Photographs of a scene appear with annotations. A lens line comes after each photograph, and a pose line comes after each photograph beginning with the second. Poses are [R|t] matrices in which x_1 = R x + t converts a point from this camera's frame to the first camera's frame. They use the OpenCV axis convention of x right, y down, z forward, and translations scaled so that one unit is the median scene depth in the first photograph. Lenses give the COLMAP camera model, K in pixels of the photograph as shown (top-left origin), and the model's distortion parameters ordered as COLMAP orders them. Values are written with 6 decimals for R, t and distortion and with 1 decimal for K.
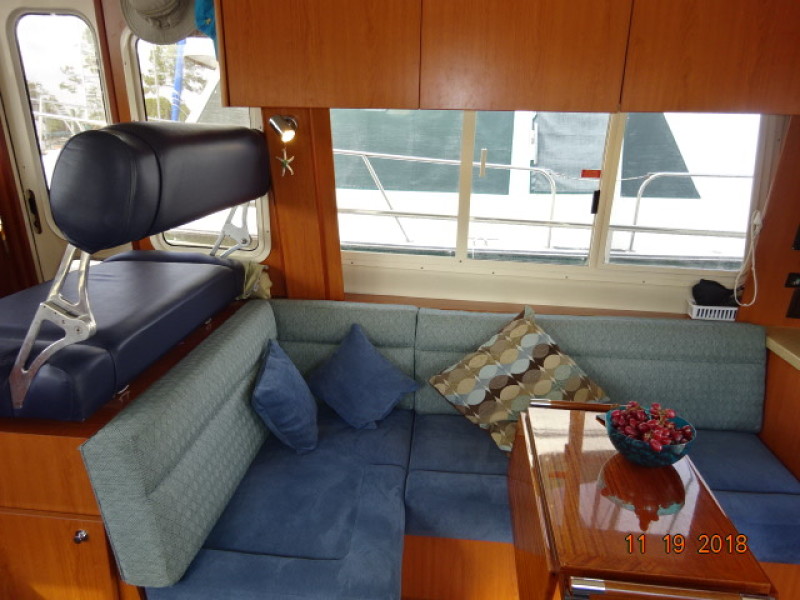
lens RADIAL K [[593.7, 0, 400.0], [0, 593.7, 300.0], [0, 0, 1]] dist [0.004439, -0.000492]
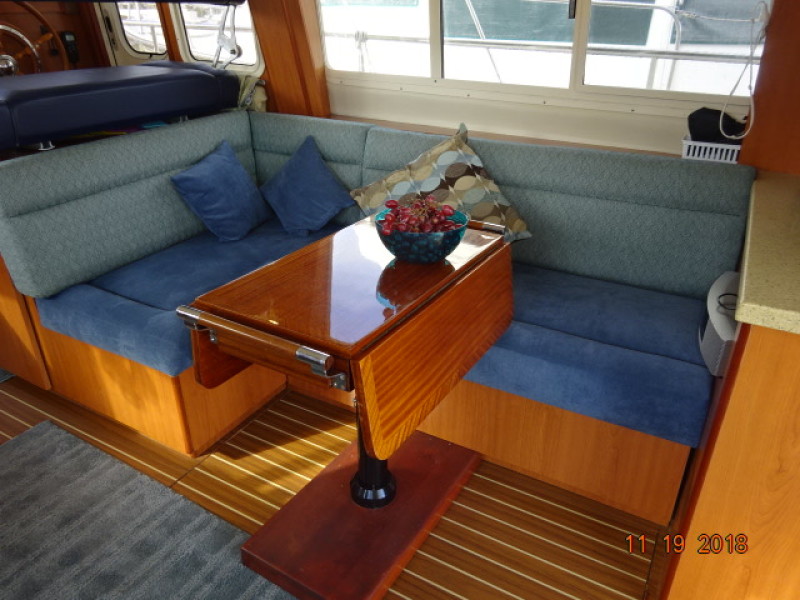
lens RADIAL K [[588.3, 0, 400.0], [0, 588.3, 300.0], [0, 0, 1]] dist [0.024010, -0.032106]
pose [[0.913405, 0.165910, -0.371705, 0.503575], [-0.100864, 0.976938, 0.188197, 0.112905], [0.394357, -0.134408, 0.909075, 0.108652]]
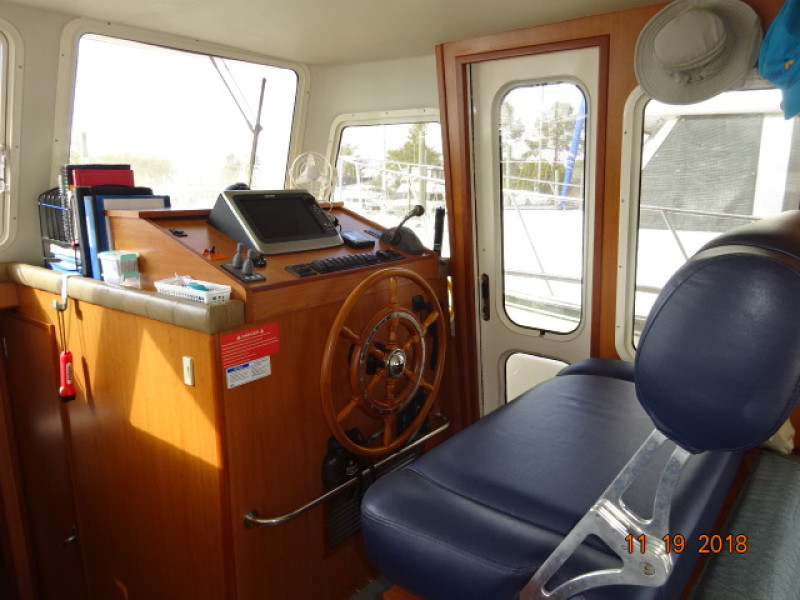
lens RADIAL K [[588.3, 0, 400.0], [0, 588.3, 300.0], [0, 0, 1]] dist [0.024010, -0.032106]
pose [[0.833283, 0.081751, -0.546768, -0.264933], [-0.130518, 0.990140, -0.050869, -0.093744], [0.537219, 0.113751, 0.835737, 0.194950]]
